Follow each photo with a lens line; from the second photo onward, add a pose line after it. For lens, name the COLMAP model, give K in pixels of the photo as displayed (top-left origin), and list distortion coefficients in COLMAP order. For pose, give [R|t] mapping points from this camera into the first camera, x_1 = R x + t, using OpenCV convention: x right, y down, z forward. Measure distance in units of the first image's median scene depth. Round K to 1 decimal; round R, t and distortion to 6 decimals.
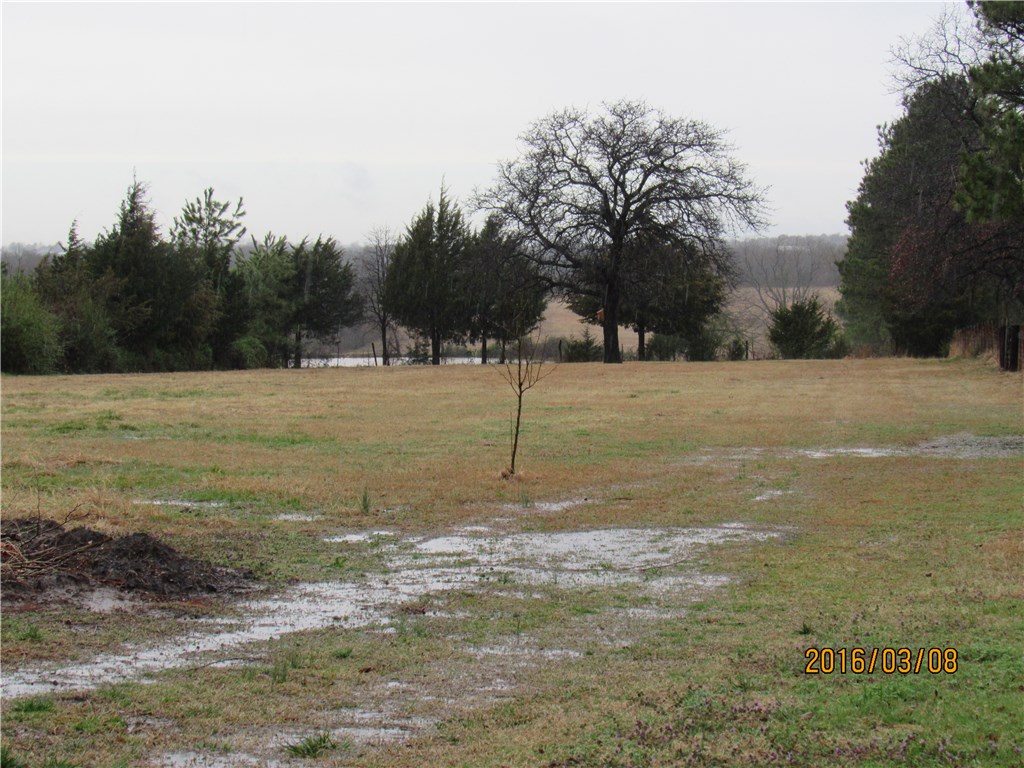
lens RADIAL K [[2576.9, 0, 520.1], [0, 2576.9, 385.4], [0, 0, 1]] dist [-0.025887, 0.000000]
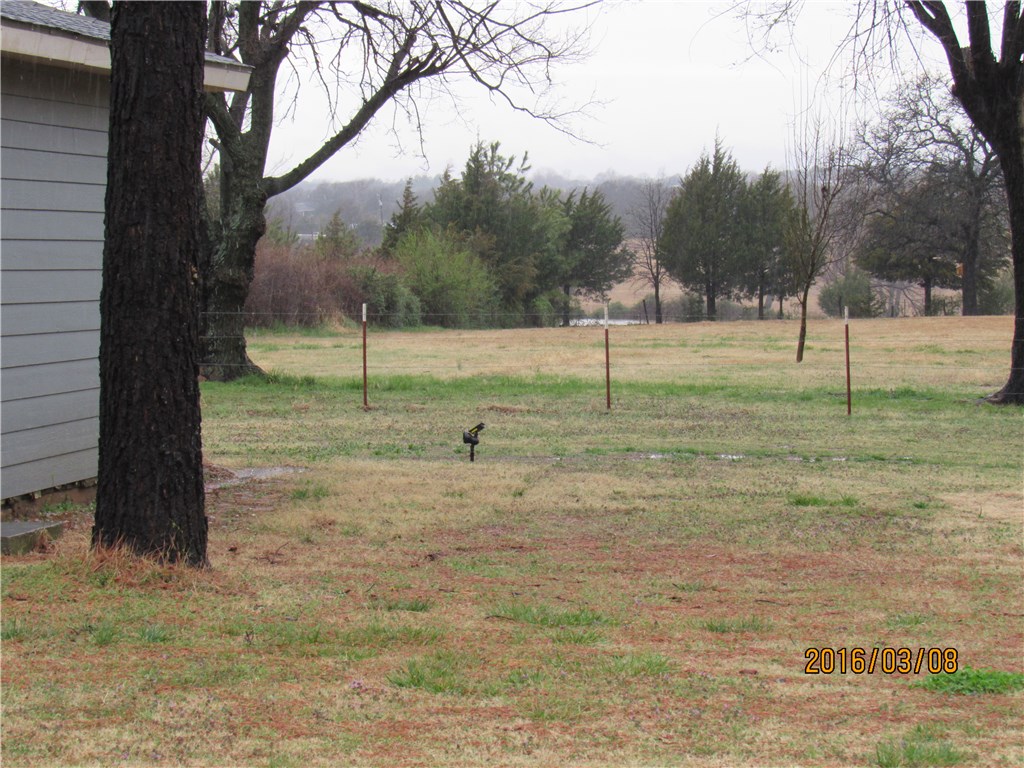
lens RADIAL K [[3297.1, 0, 511.5], [0, 3297.1, 384.9], [0, 0, 1]] dist [-0.016027, 0.000000]
pose [[0.999869, -0.006286, 0.014948, -0.126828], [0.006162, 0.999946, 0.008325, 0.004830], [-0.015000, -0.008232, 0.999854, -0.236984]]
